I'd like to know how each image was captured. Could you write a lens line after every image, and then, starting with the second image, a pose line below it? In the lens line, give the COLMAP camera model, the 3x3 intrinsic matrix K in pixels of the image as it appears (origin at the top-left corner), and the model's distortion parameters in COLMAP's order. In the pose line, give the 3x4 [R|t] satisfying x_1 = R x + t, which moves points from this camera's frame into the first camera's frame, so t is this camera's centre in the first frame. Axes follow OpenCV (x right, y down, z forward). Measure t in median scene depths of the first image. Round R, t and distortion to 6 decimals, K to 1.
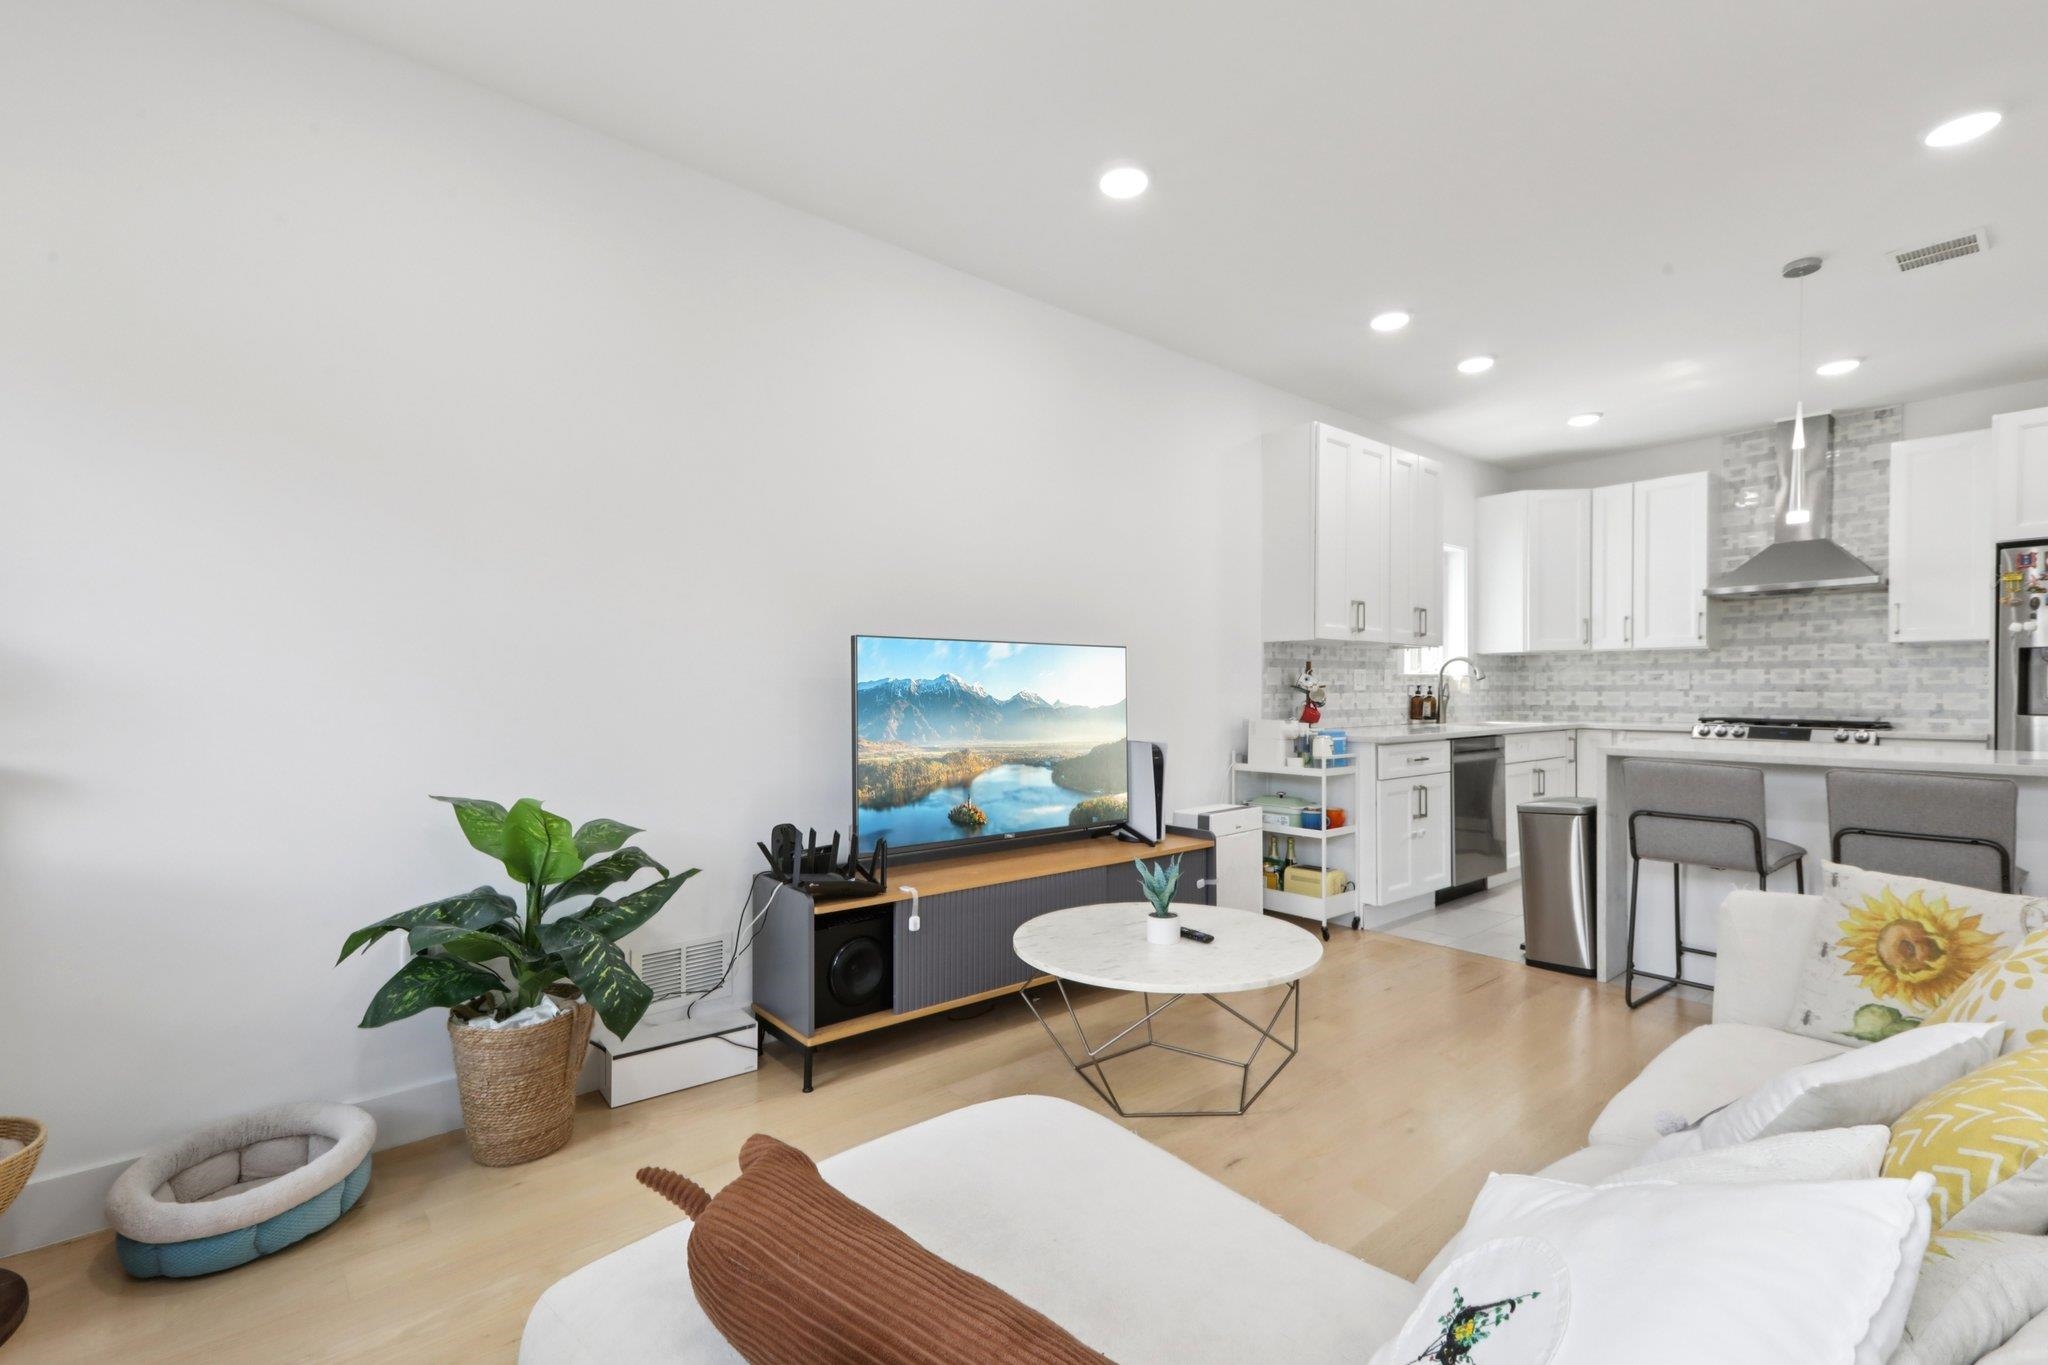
lens RADIAL K [[913.4, 0, 1019.1], [0, 913.4, 694.7], [0, 0, 1]] dist [0.029083, -0.004289]
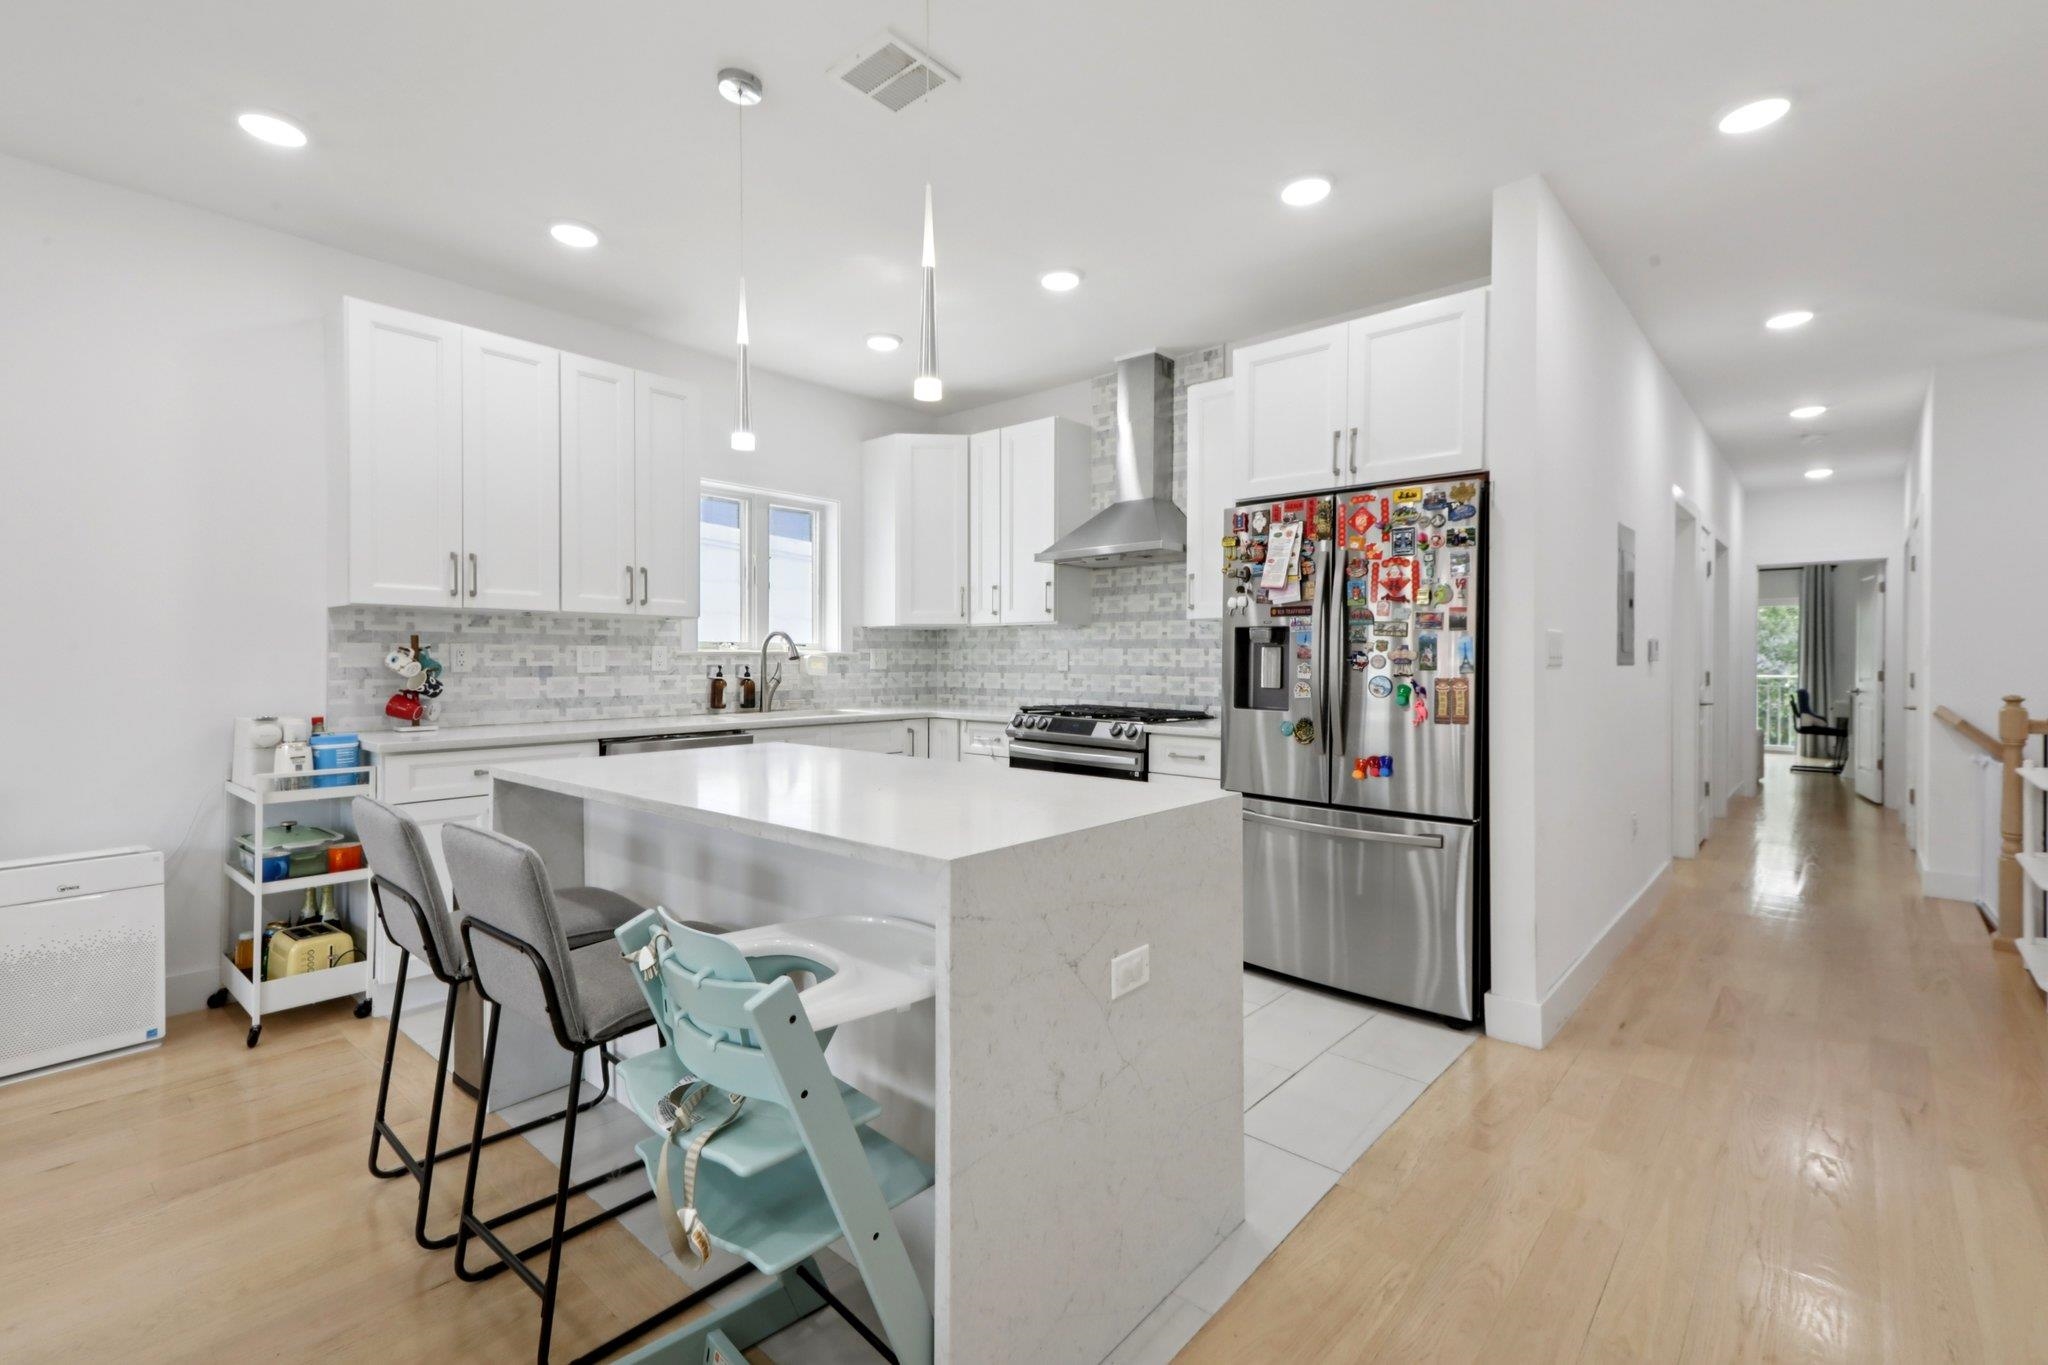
lens RADIAL K [[913.4, 0, 1025.9], [0, 913.4, 664.9], [0, 0, 1]] dist [0.029083, -0.004289]
pose [[0.989759, 0.004200, 0.142688, 0.701516], [-0.004501, 0.999988, 0.001786, -0.016136], [-0.142679, -0.002410, 0.989766, 0.202063]]
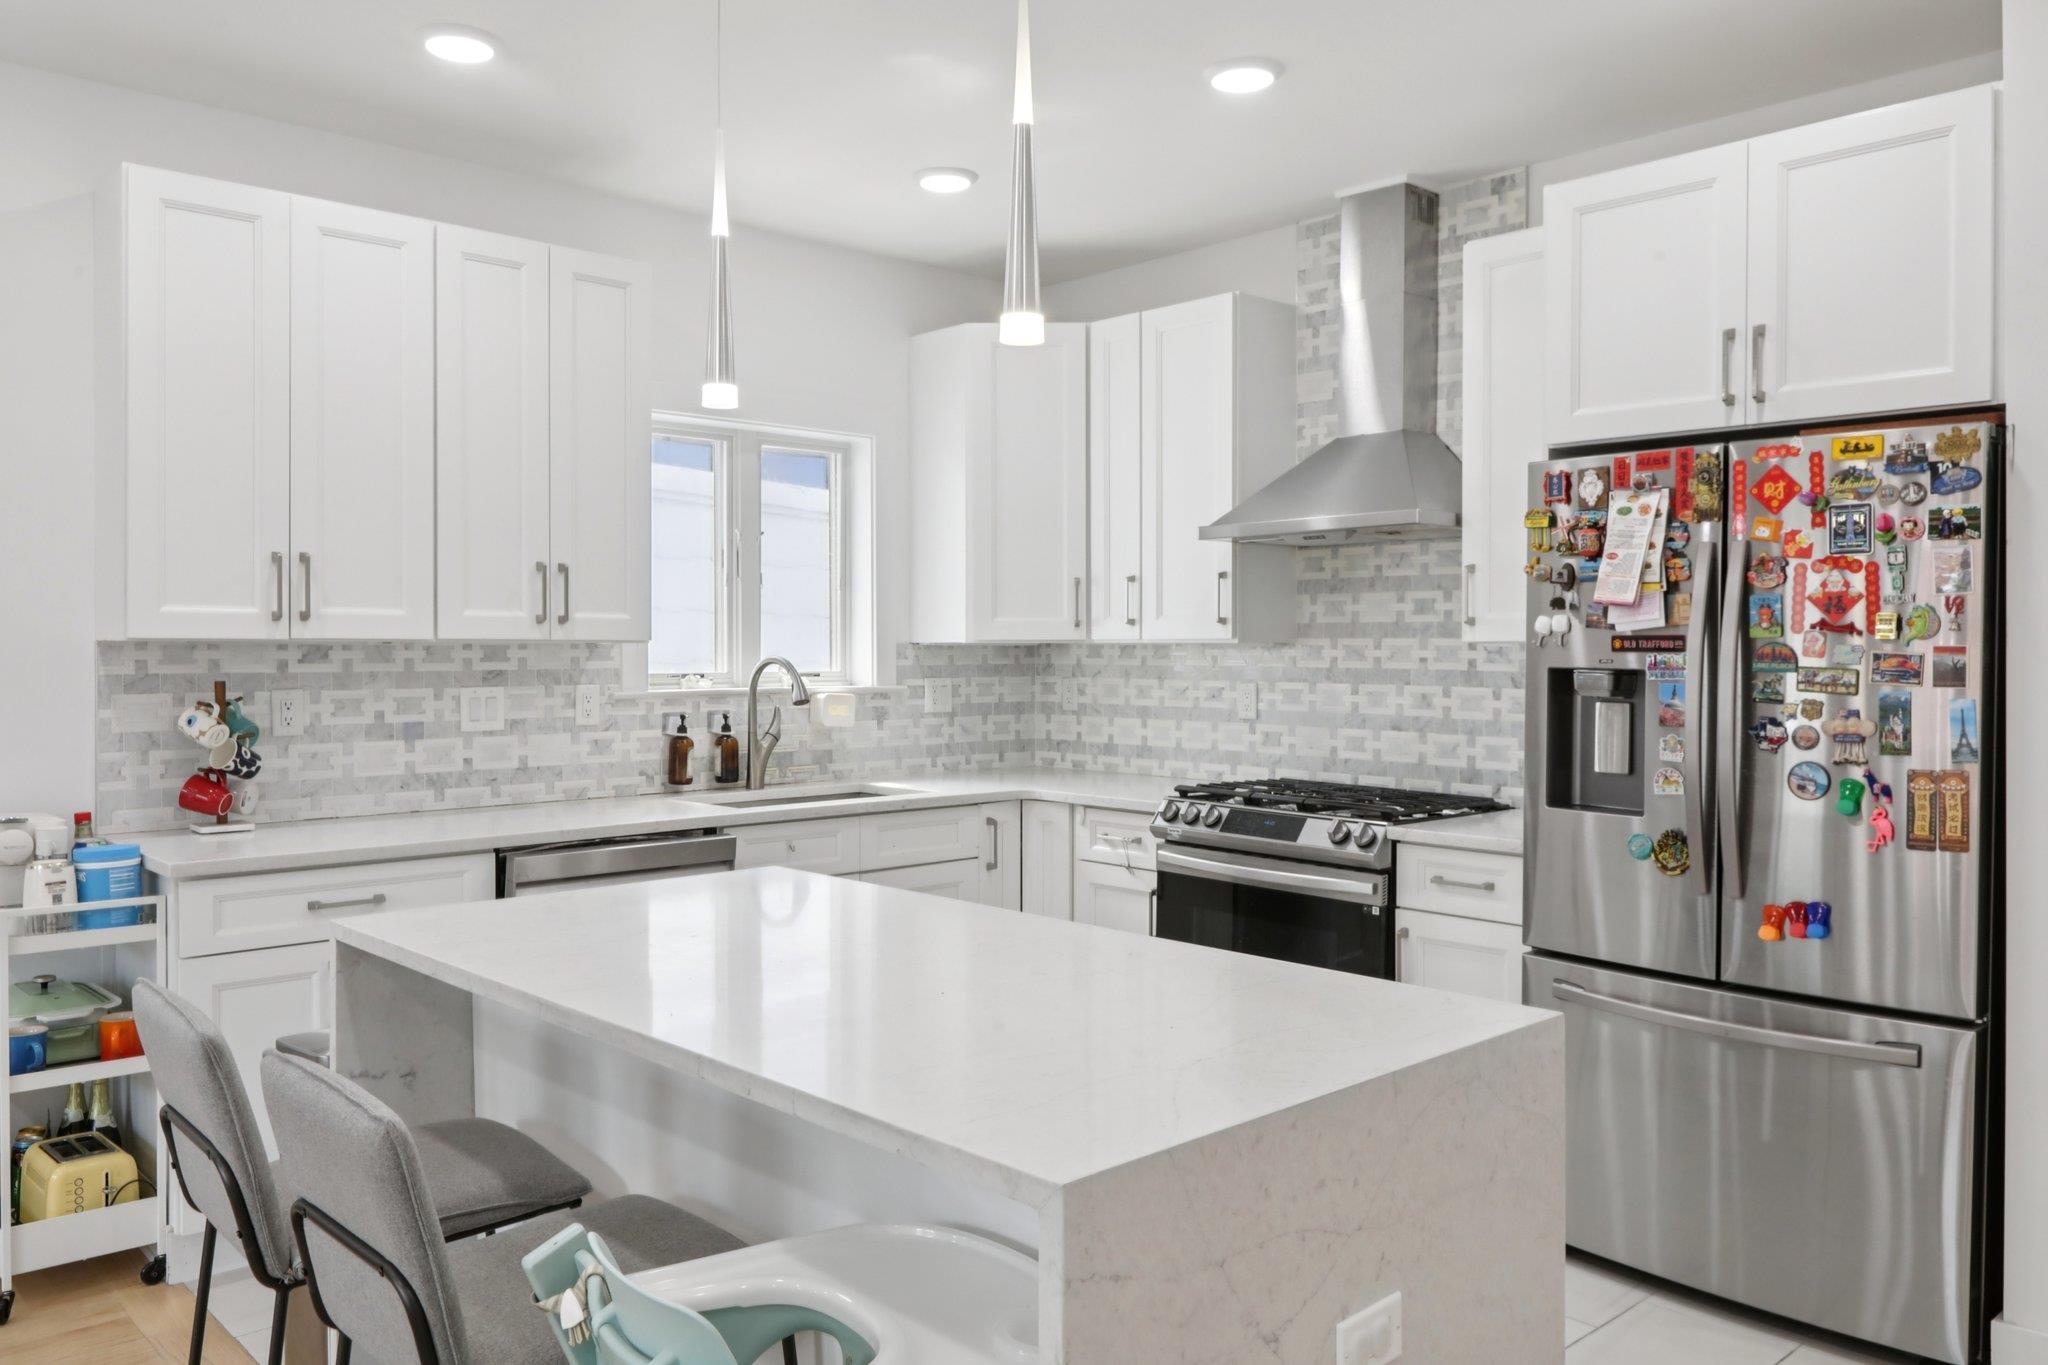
lens RADIAL K [[1530.3, 0, 1037.2], [0, 1530.3, 665.1], [0, 0, 1]] dist [0.006397, -0.028103]
pose [[0.998804, 0.002355, 0.048832, 0.700372], [-0.002735, 0.999967, 0.007712, -0.052118], [-0.048812, -0.007836, 0.998777, 0.206093]]
